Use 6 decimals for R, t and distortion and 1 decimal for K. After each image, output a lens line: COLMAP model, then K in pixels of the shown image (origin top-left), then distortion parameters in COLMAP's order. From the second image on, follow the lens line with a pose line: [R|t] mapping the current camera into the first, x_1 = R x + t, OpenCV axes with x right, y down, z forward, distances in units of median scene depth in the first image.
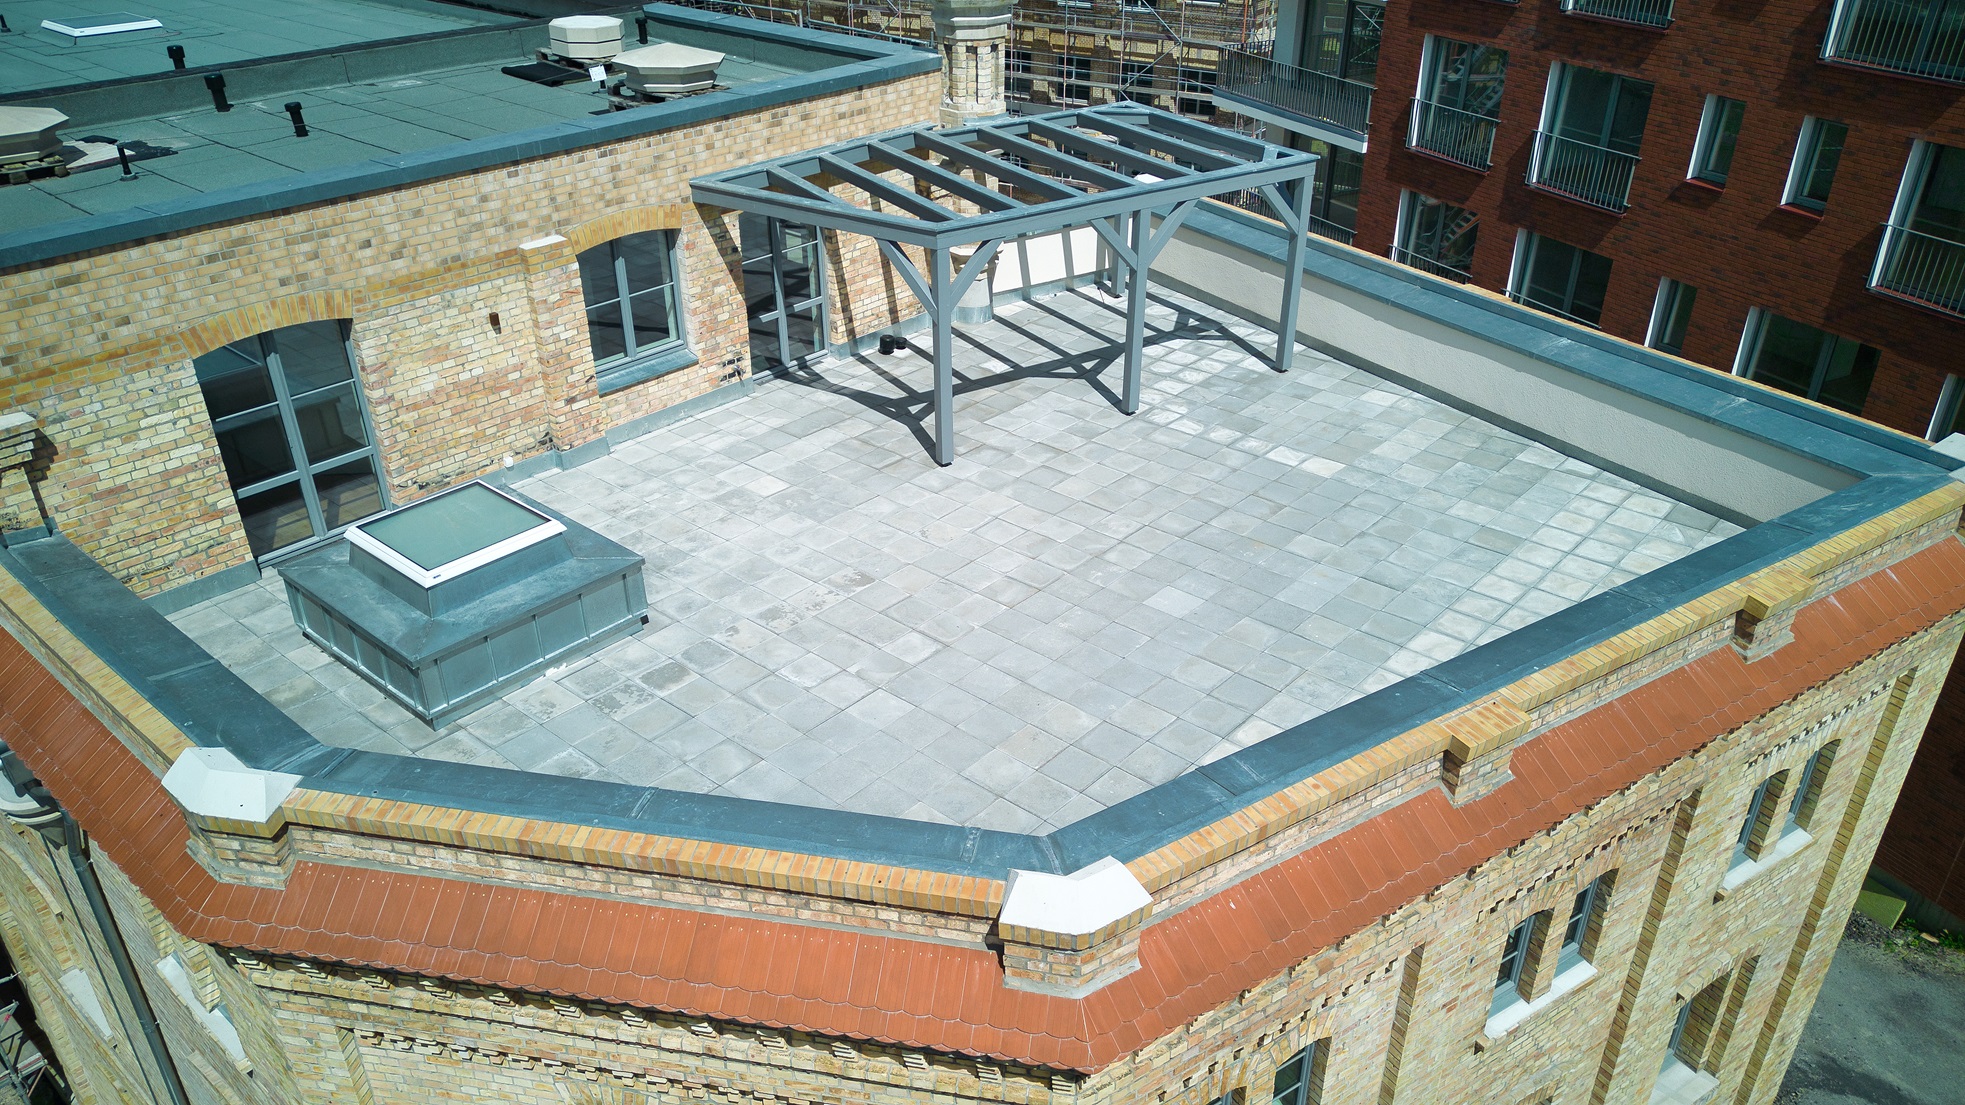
lens RADIAL K [[1397.1, 0, 989.6], [0, 1397.1, 552.2], [0, 0, 1]] dist [0.054305, -0.003979]
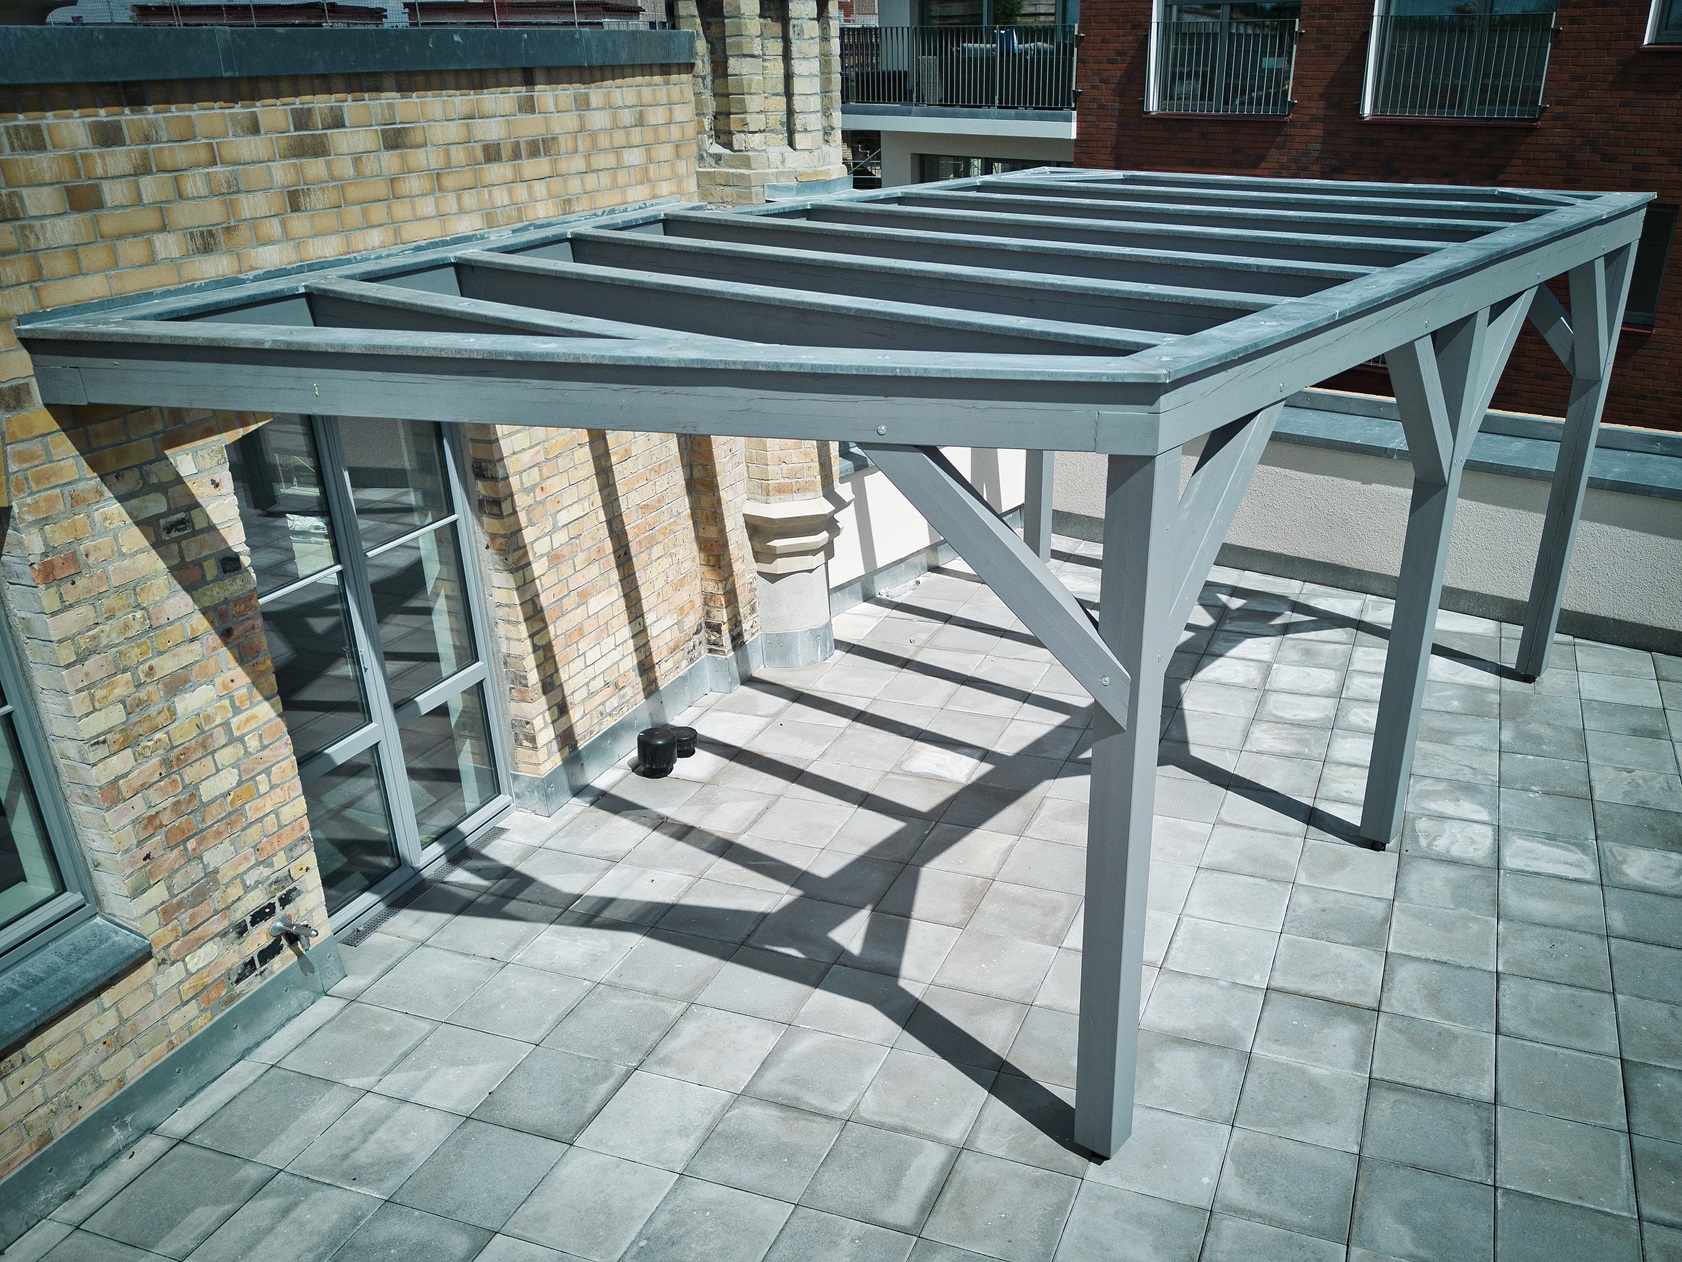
lens RADIAL K [[1417.8, 0, 950.9], [0, 1417.8, 735.3], [0, 0, 1]] dist [0.077524, -0.071185]
pose [[0.931282, -0.161188, 0.326699, -0.133318], [0.180825, 0.983044, -0.030438, -0.131145], [-0.316253, 0.087422, 0.944638, 0.612345]]
